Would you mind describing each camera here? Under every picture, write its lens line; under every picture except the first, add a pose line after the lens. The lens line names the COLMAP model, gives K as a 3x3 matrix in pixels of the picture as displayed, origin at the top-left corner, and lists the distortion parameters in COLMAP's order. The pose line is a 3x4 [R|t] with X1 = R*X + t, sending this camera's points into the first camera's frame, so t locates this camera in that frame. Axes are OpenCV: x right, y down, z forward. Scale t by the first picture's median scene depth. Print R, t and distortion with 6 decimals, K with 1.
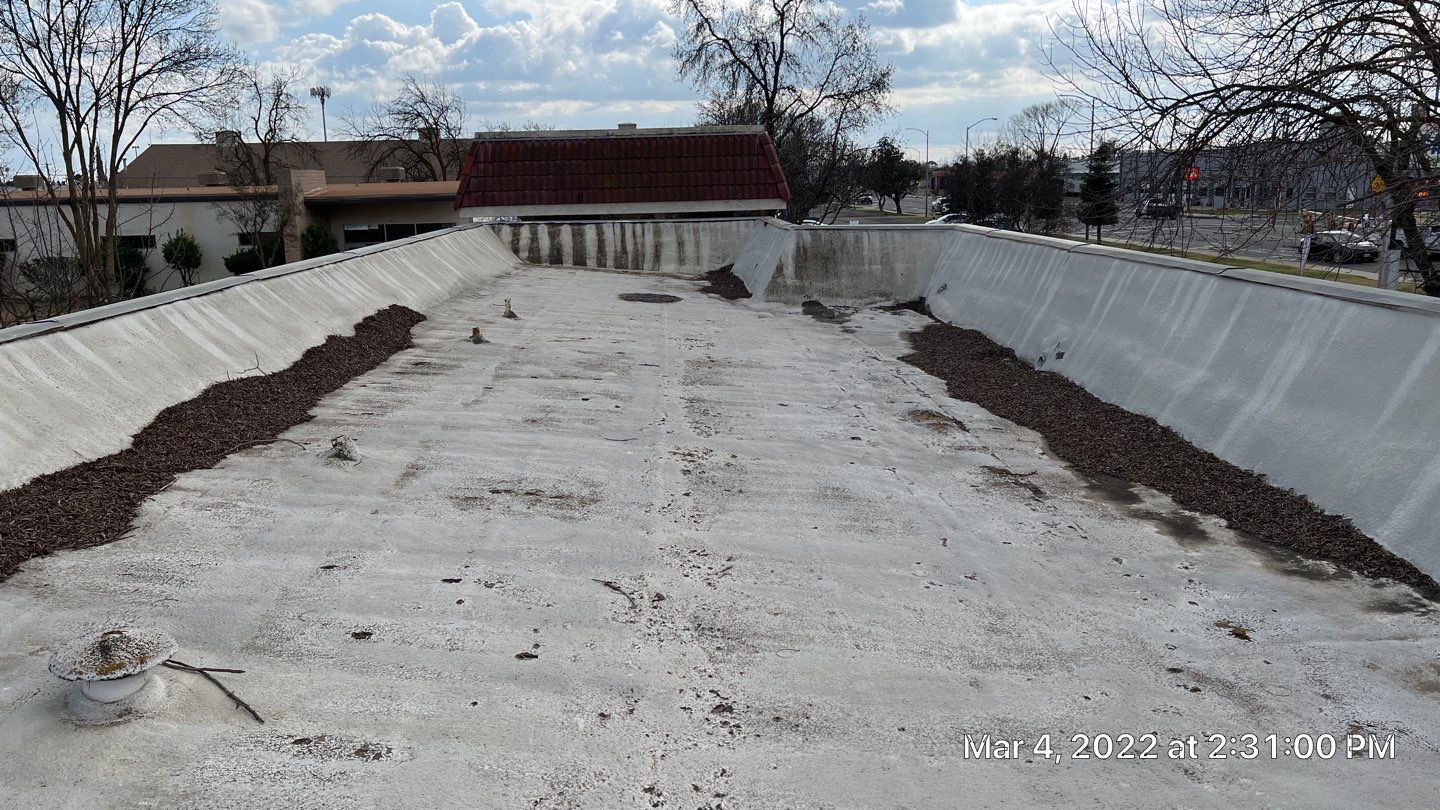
lens RADIAL K [[1066.6, 0, 713.4], [0, 1066.6, 417.3], [0, 0, 1]] dist [0.059079, -0.068990]
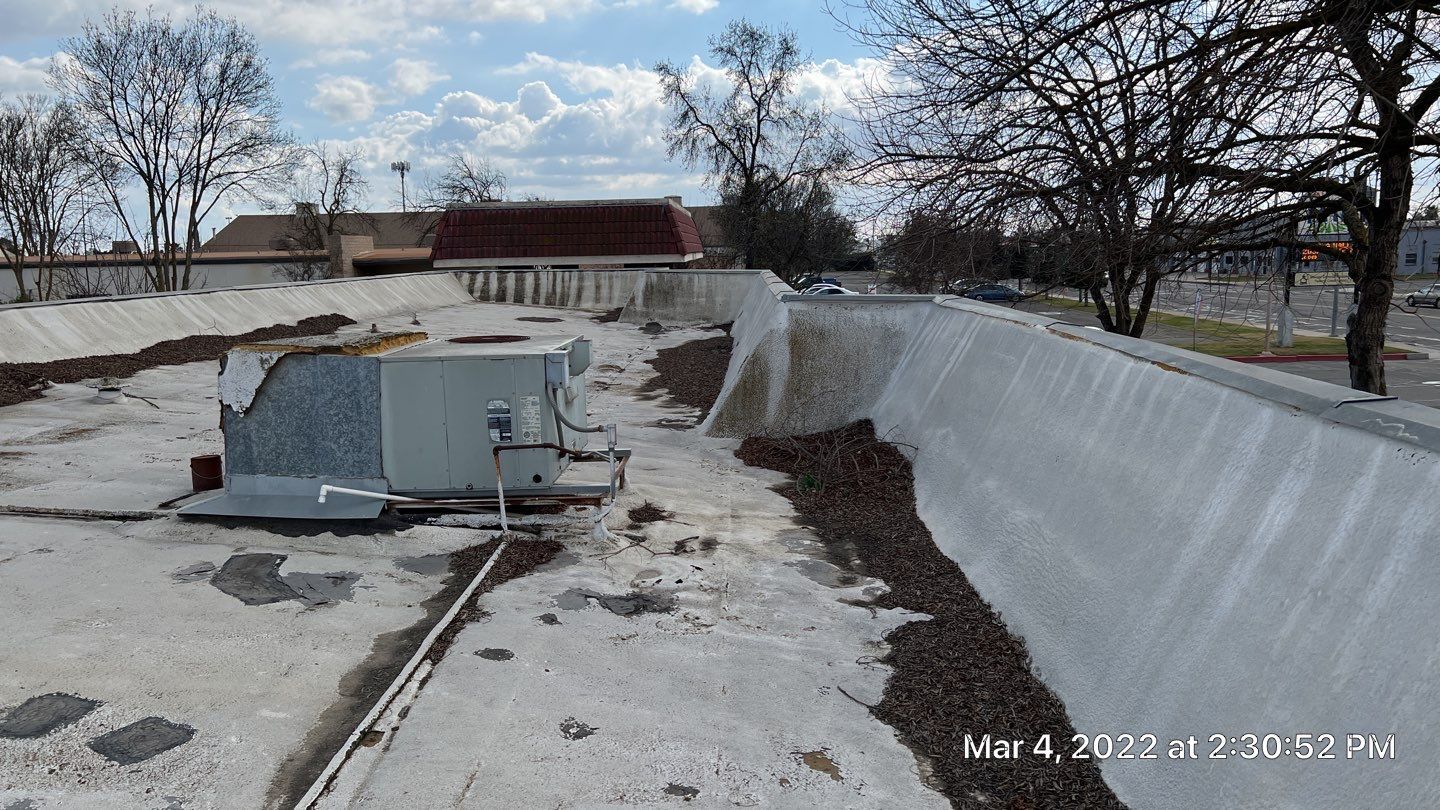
lens RADIAL K [[1066.6, 0, 723.8], [0, 1066.6, 419.0], [0, 0, 1]] dist [0.059079, -0.068990]
pose [[0.998356, 0.011238, -0.056205, 0.252493], [-0.014666, 0.998033, -0.060958, 0.095846], [0.055409, 0.061682, 0.996557, -0.358921]]
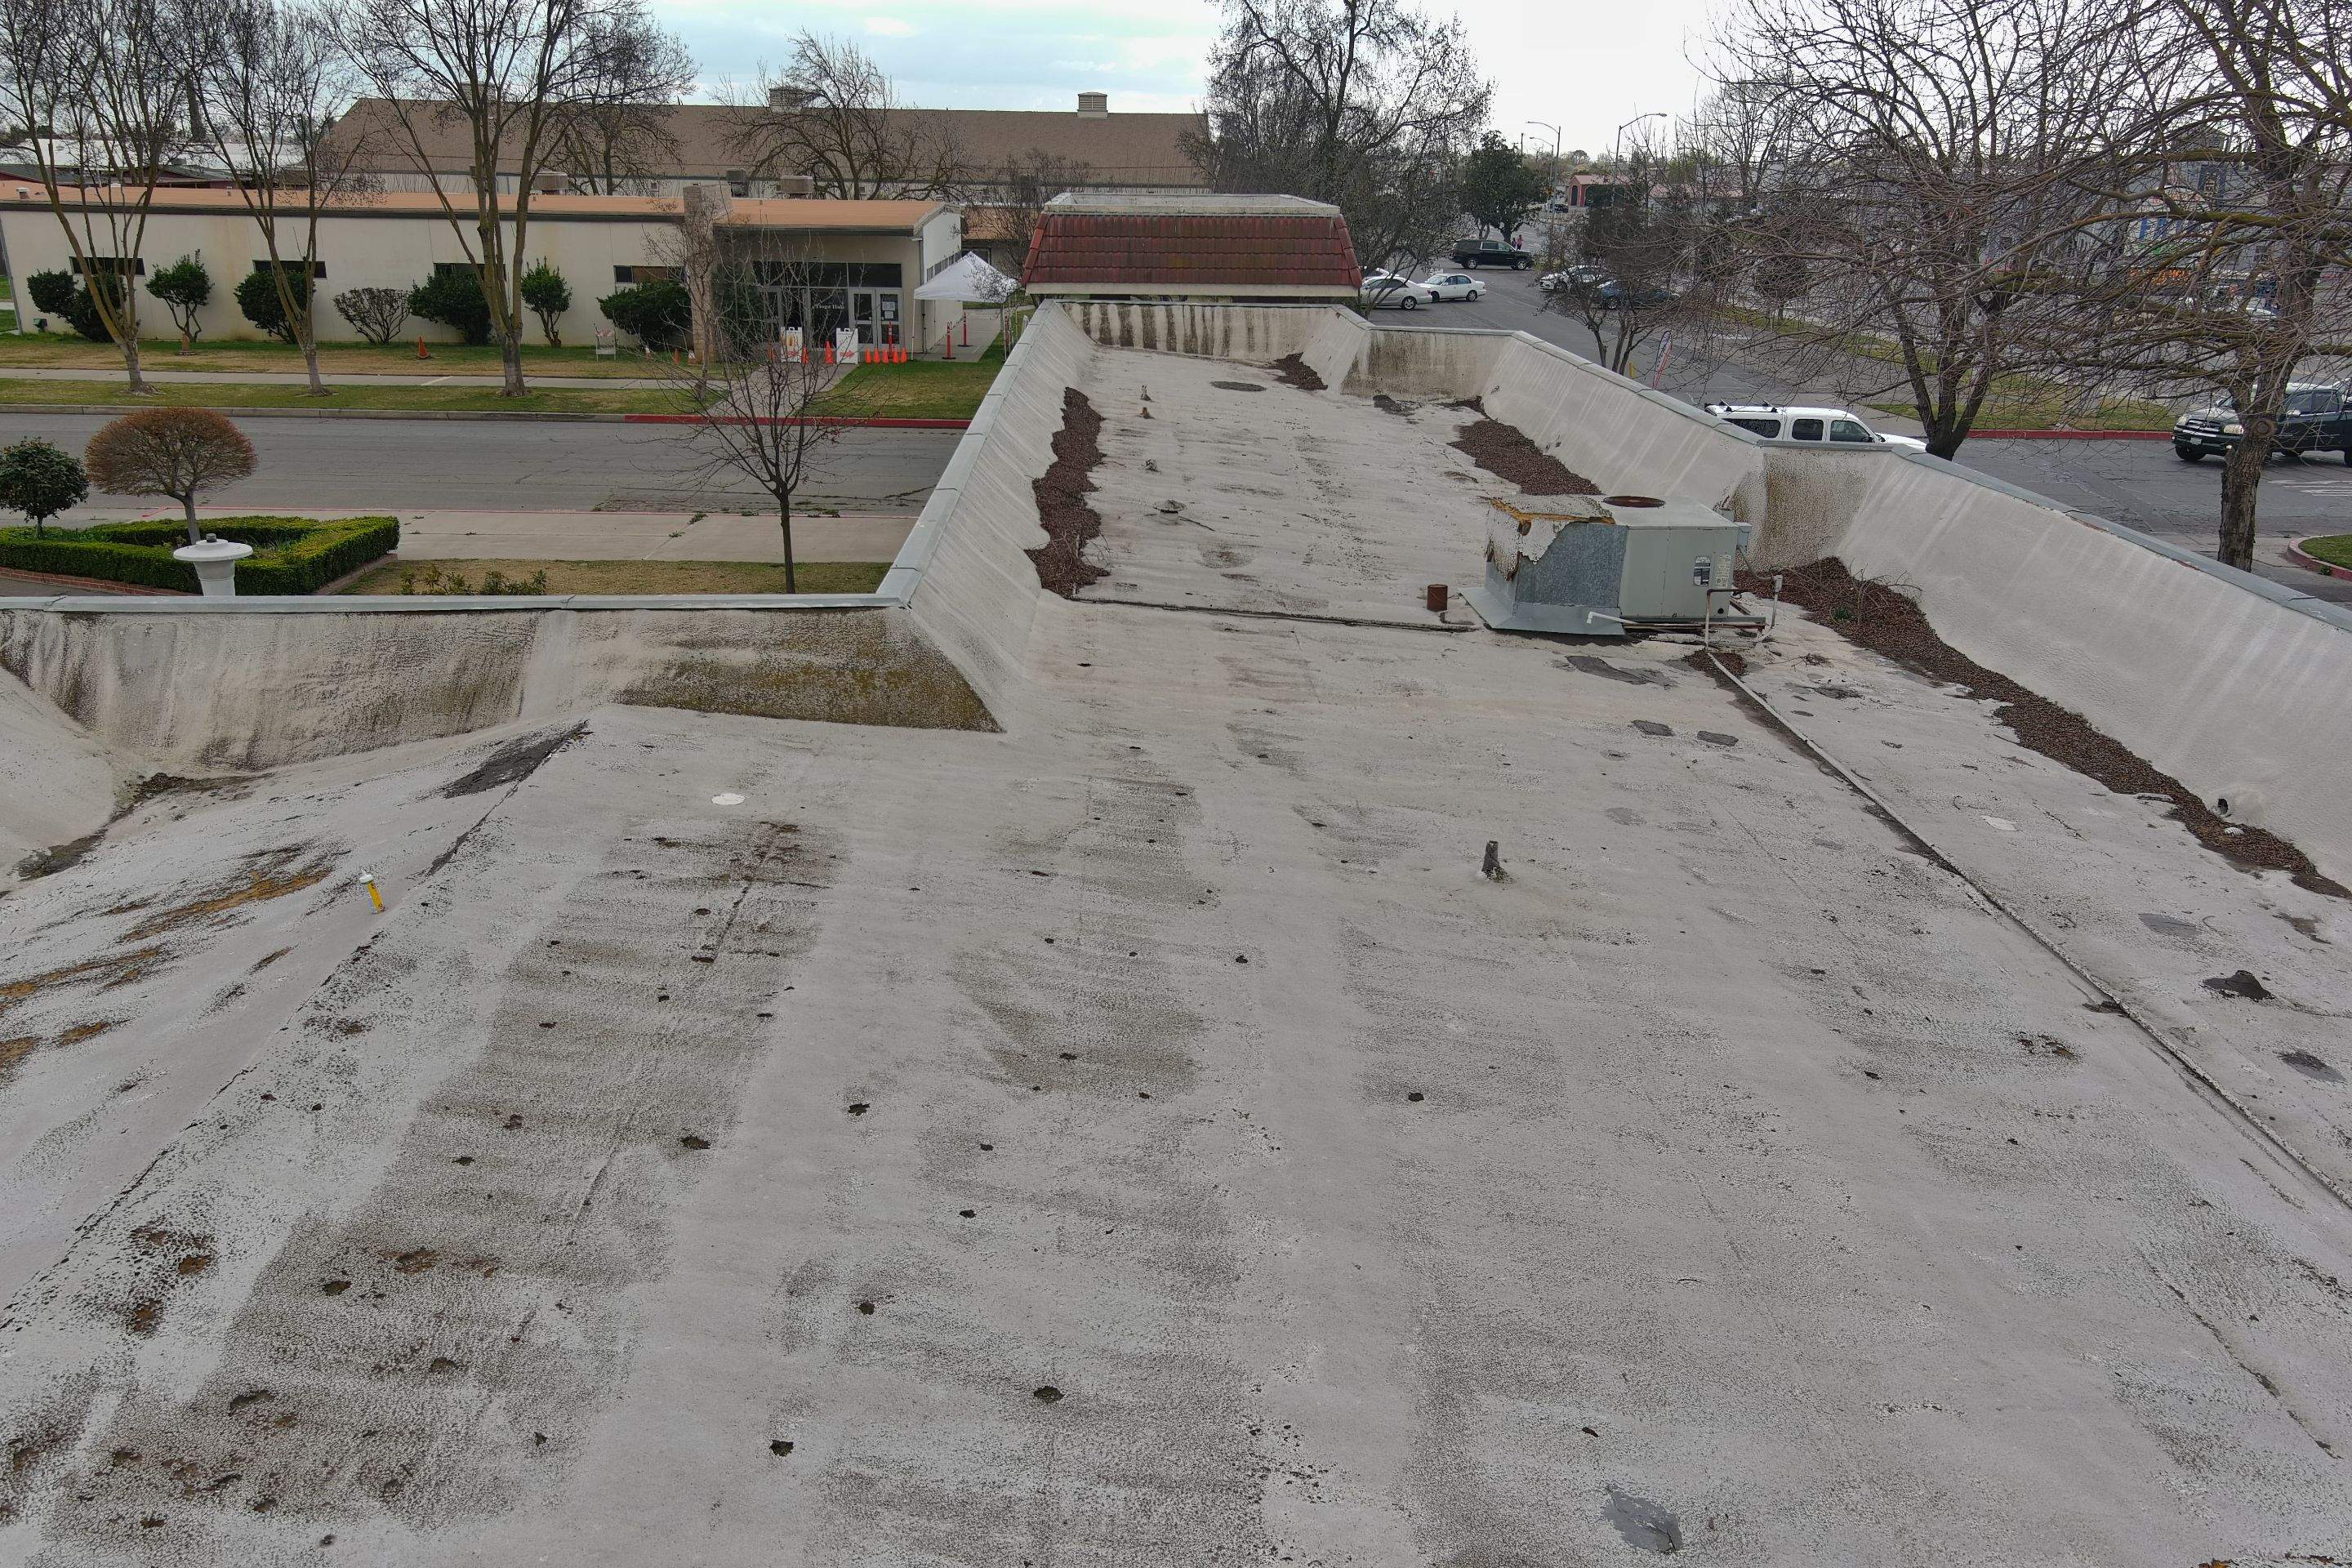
lens RADIAL K [[1802.2, 0, 1167.5], [0, 1802.2, 781.5], [0, 0, 1]] dist [0.032223, -0.032477]
pose [[0.999028, 0.043965, -0.003068, -0.107145], [-0.043349, 0.992813, 0.111552, 0.090717], [0.007950, -0.111310, 0.993754, -0.917799]]
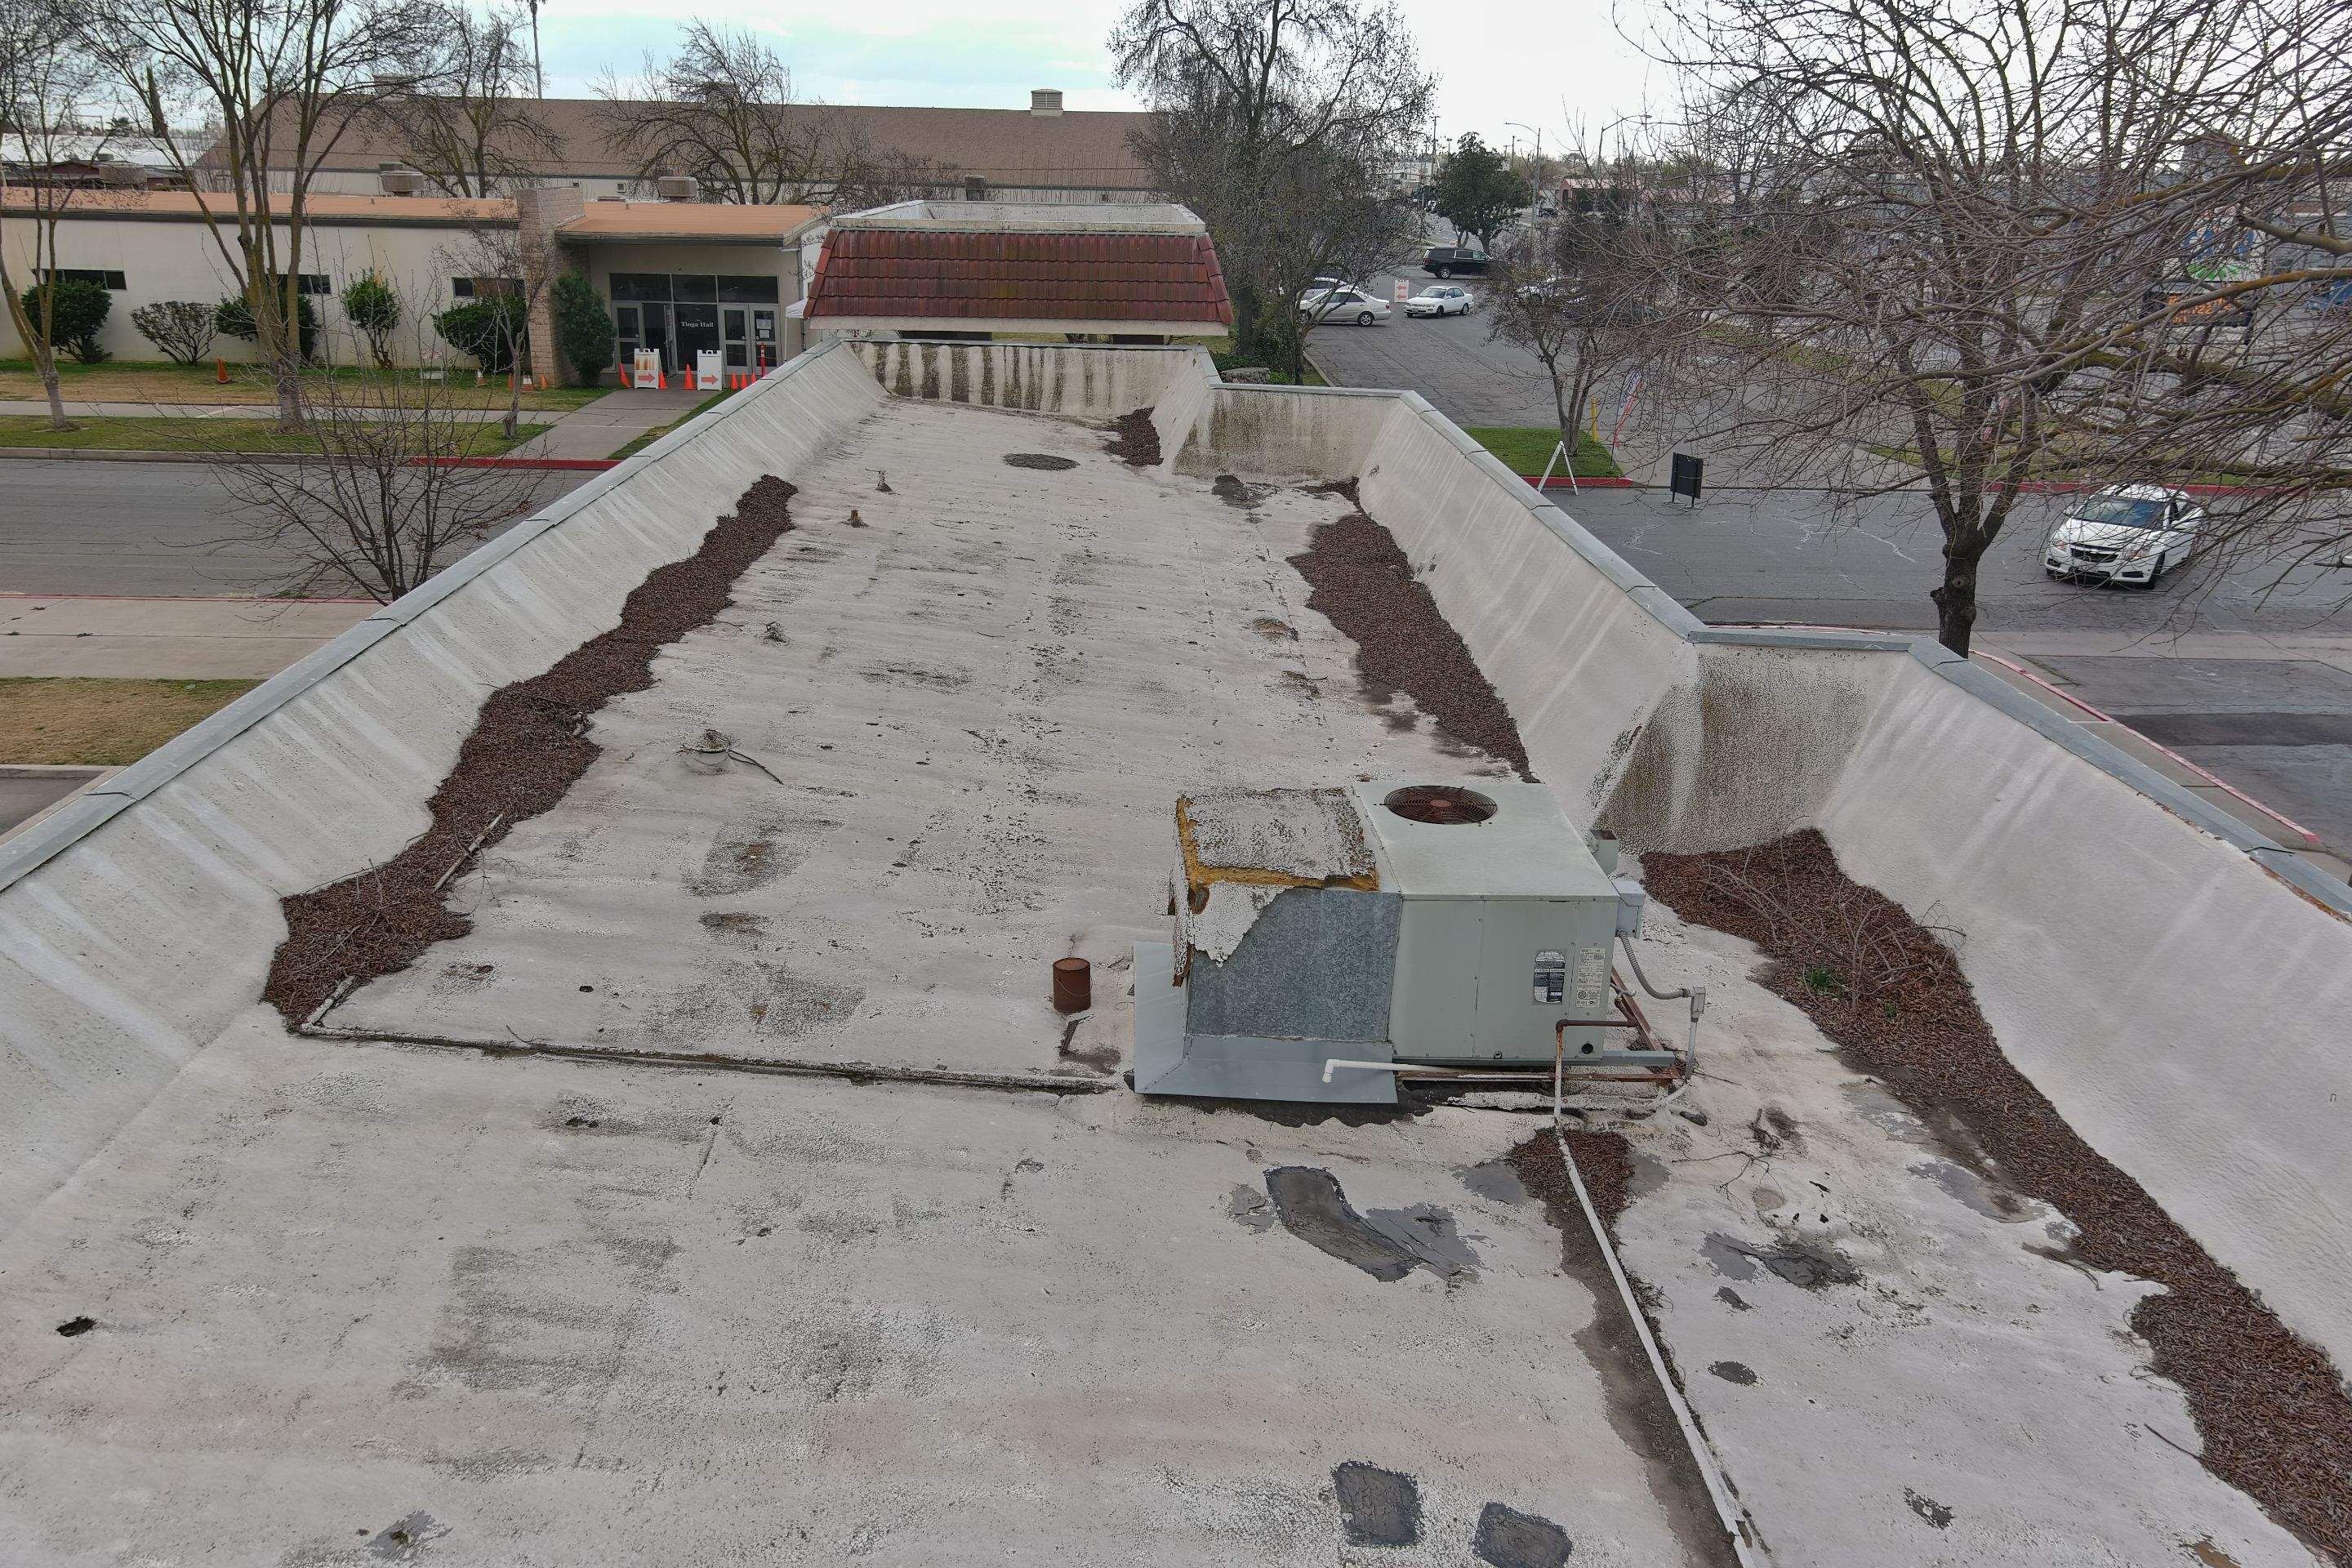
lens RADIAL K [[1802.2, 0, 1161.6], [0, 1802.2, 781.4], [0, 0, 1]] dist [0.032223, -0.032477]
pose [[0.998769, 0.049507, -0.003096, 0.053577], [-0.048857, 0.992608, 0.111096, -0.021927], [0.008573, -0.110808, 0.993805, -0.457234]]
